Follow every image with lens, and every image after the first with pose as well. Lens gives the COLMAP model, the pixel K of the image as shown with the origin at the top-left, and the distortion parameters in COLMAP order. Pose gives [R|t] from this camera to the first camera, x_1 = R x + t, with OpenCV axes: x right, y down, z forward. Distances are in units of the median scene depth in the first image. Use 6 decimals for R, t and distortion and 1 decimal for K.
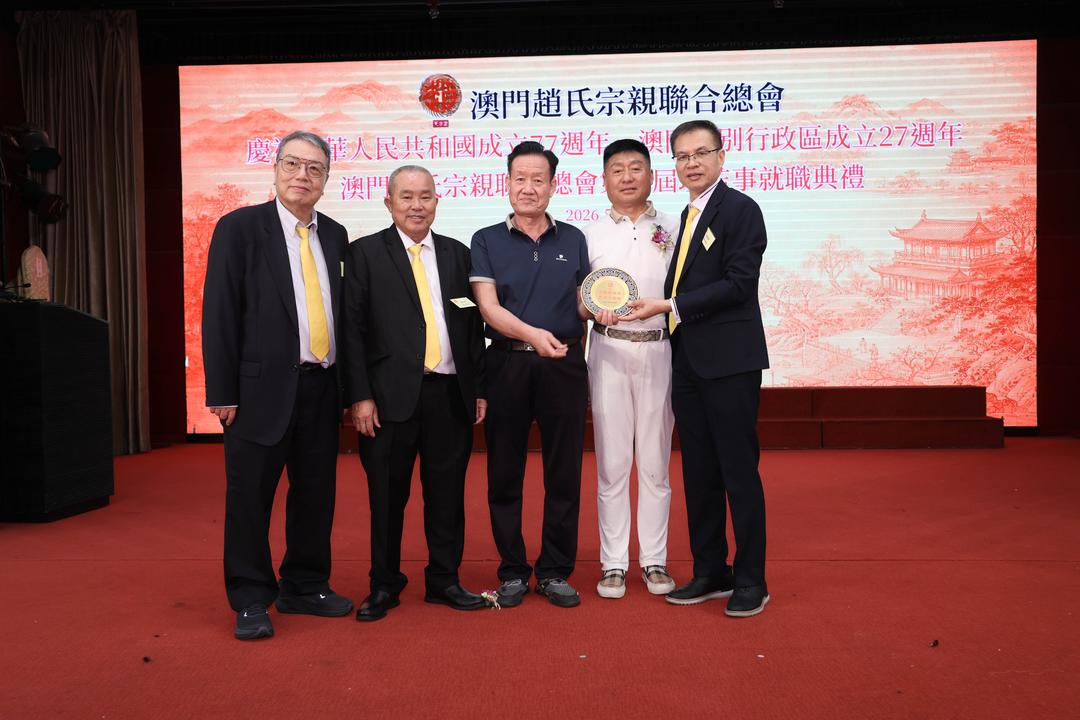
lens RADIAL K [[981.7, 0, 533.6], [0, 981.7, 359.6], [0, 0, 1]] dist [0.006735, 0.049673]
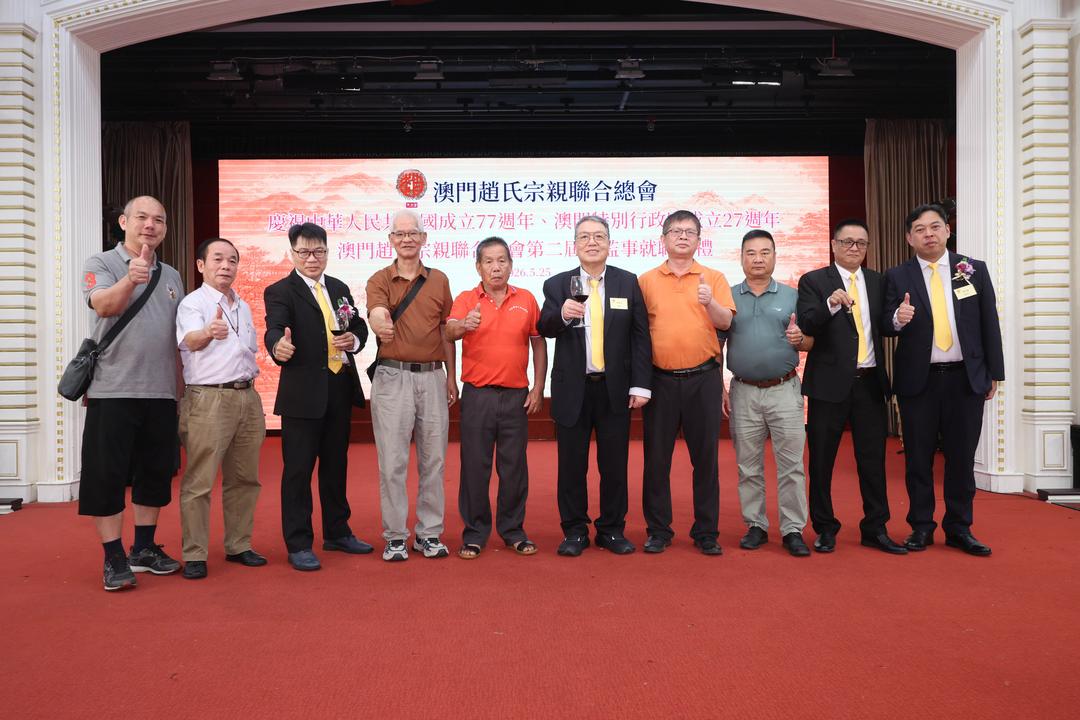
lens RADIAL K [[819.5, 0, 538.9], [0, 819.5, 376.7], [0, 0, 1]] dist [-0.012401, -0.020123]
pose [[0.997709, 0.004955, 0.067475, 0.007657], [-0.004467, 0.999963, -0.007392, 0.008348], [-0.067509, 0.007074, 0.997694, -0.156427]]
